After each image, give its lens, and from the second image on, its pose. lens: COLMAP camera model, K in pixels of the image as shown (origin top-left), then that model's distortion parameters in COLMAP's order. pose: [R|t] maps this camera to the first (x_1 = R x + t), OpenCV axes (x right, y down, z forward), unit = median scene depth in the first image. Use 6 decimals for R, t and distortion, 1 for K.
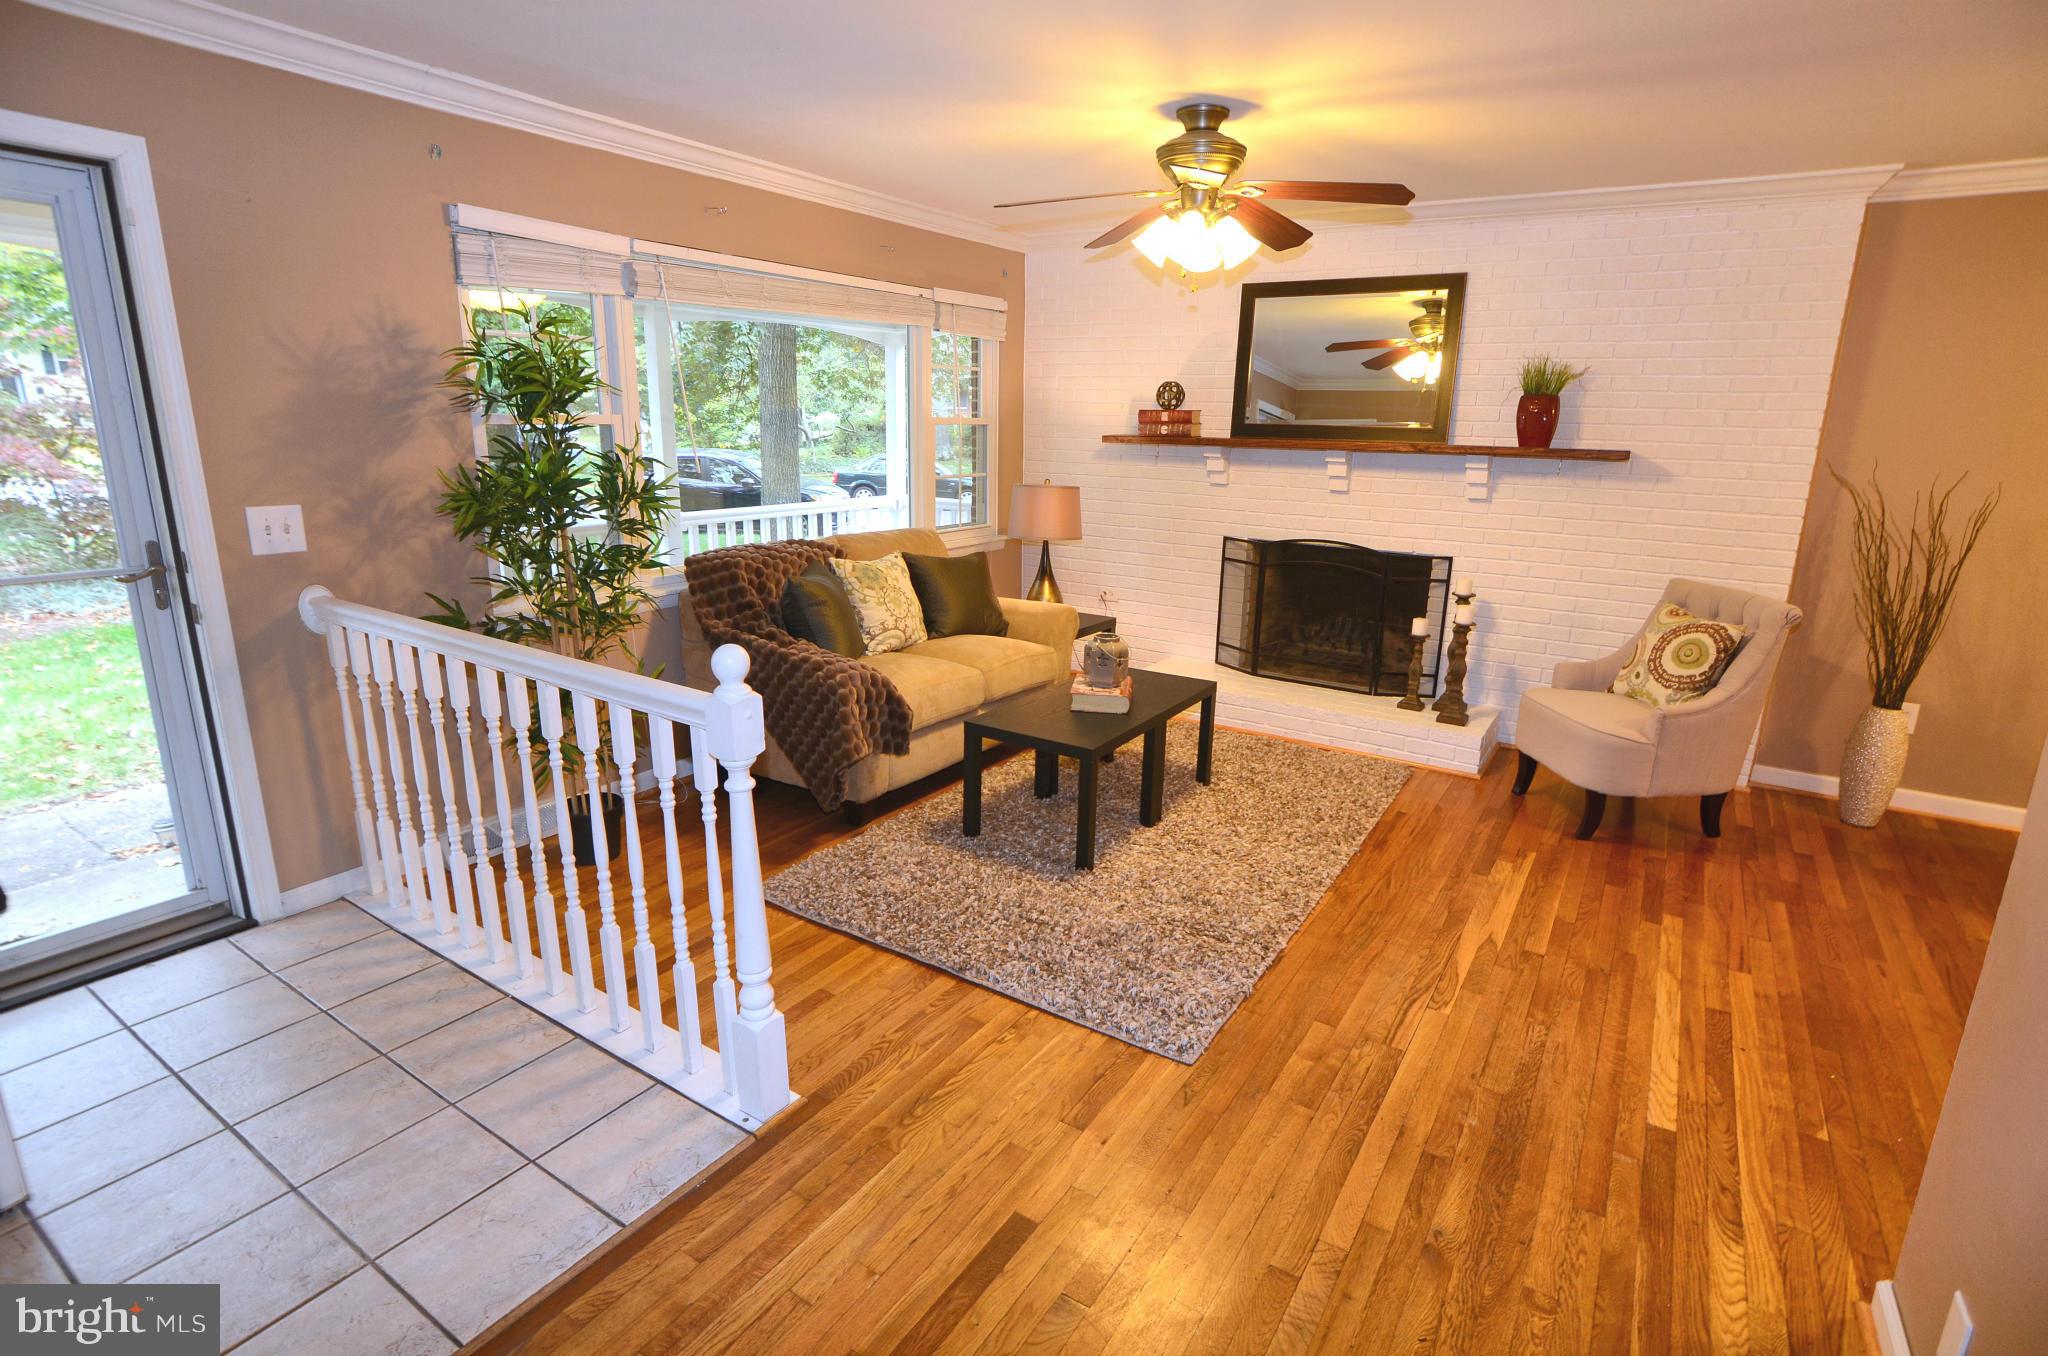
lens RADIAL K [[994.5, 0, 1043.3], [0, 994.5, 672.0], [0, 0, 1]] dist [-0.036501, 0.012670]
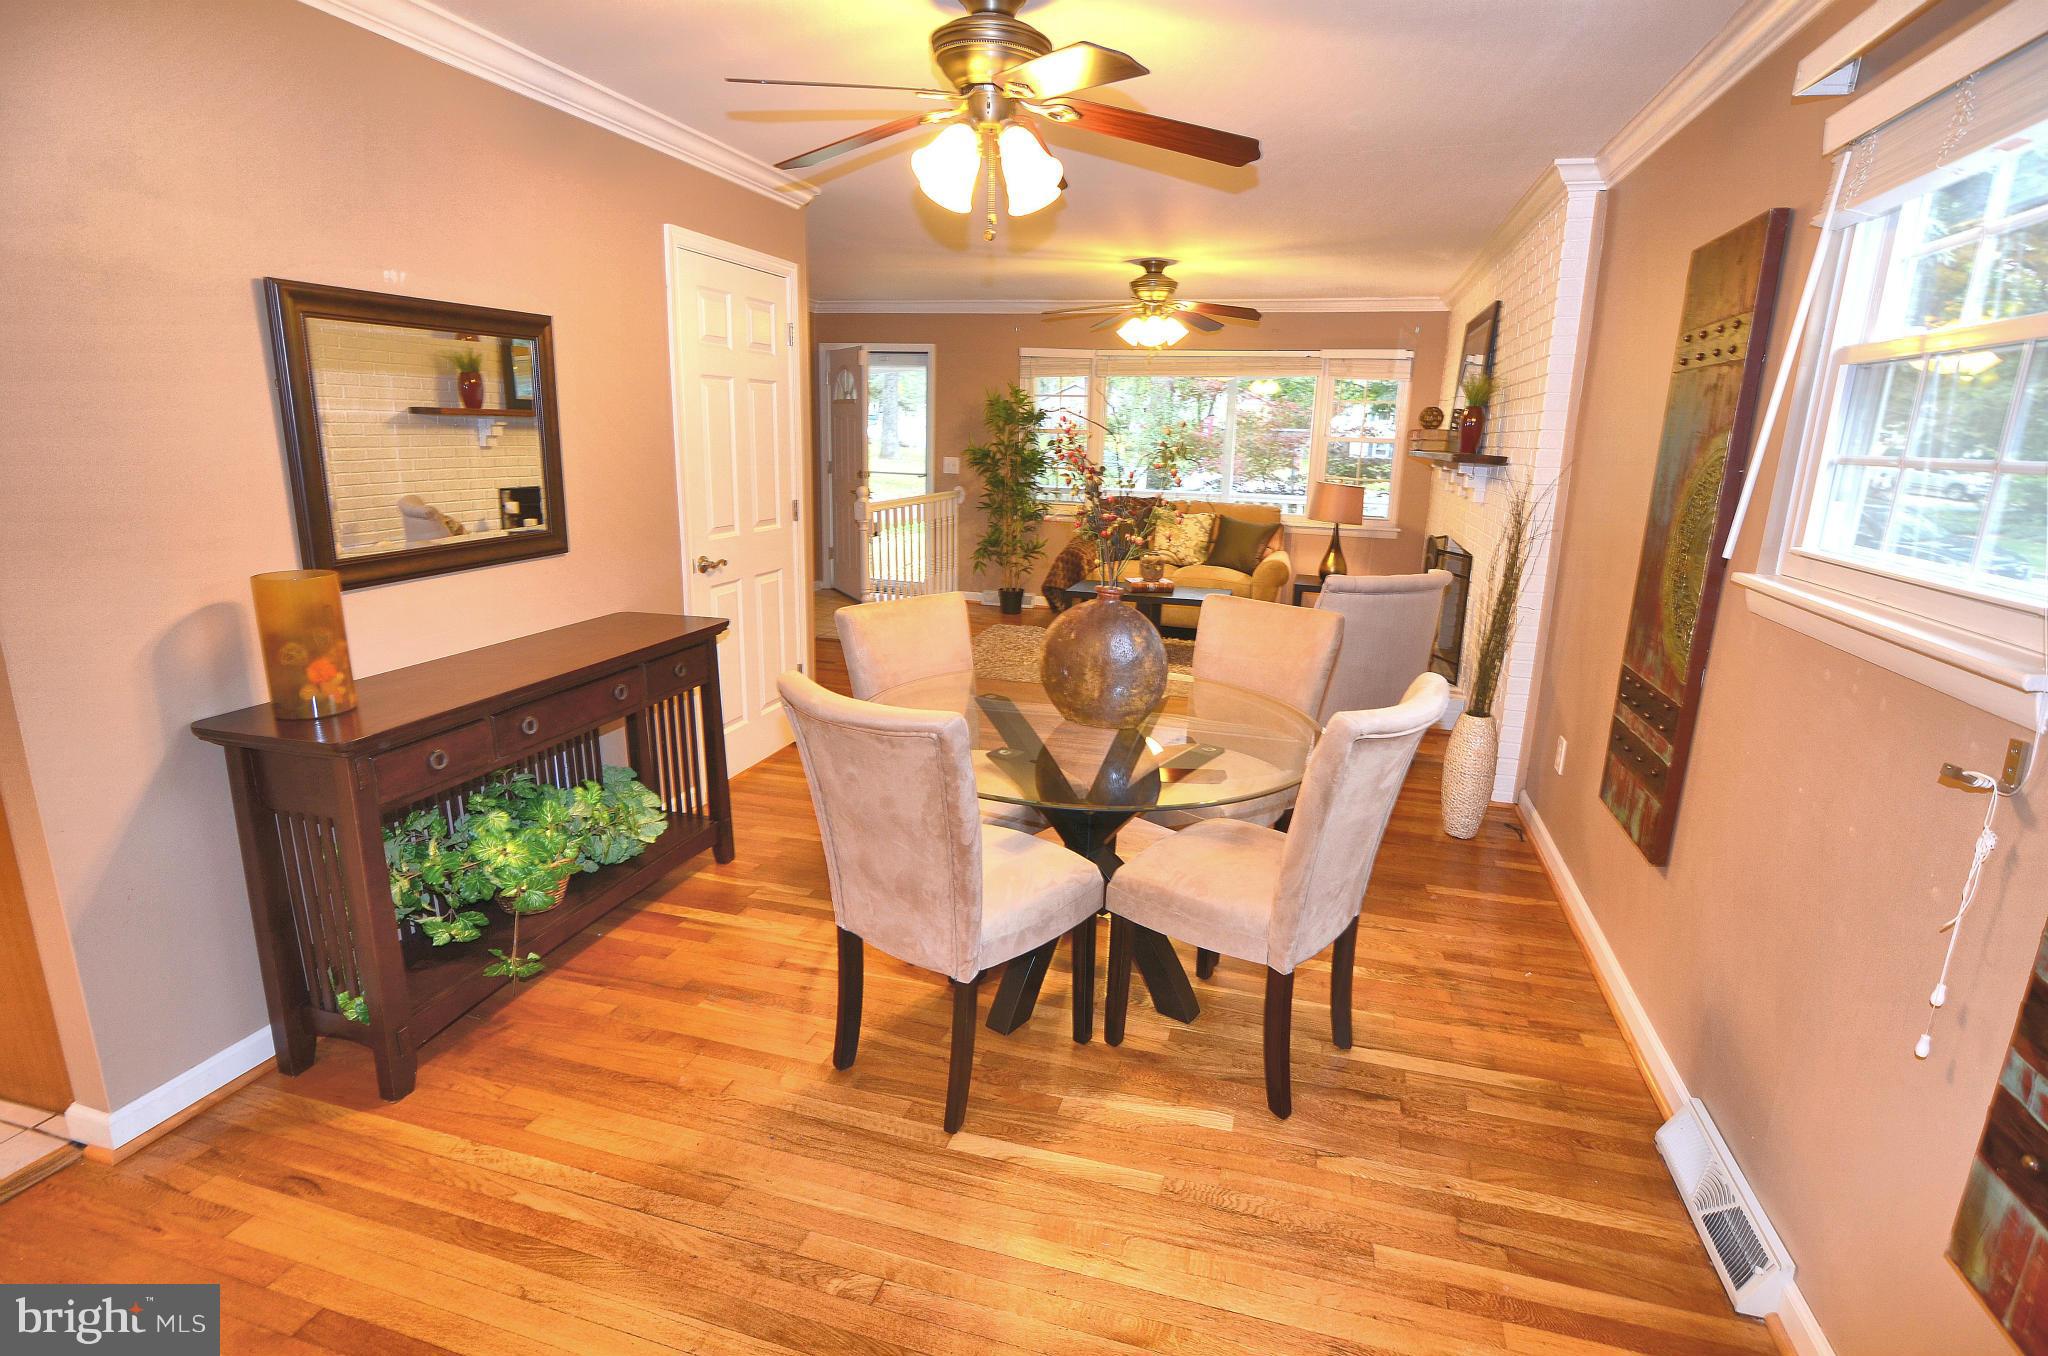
lens RADIAL K [[994.5, 0, 1043.3], [0, 994.5, 672.0], [0, 0, 1]] dist [-0.036501, 0.012670]
pose [[0.292074, 0.215782, -0.931736, 1.713931], [-0.259274, 0.955598, 0.140033, -0.030228], [0.920581, 0.200675, 0.335052, 0.281379]]
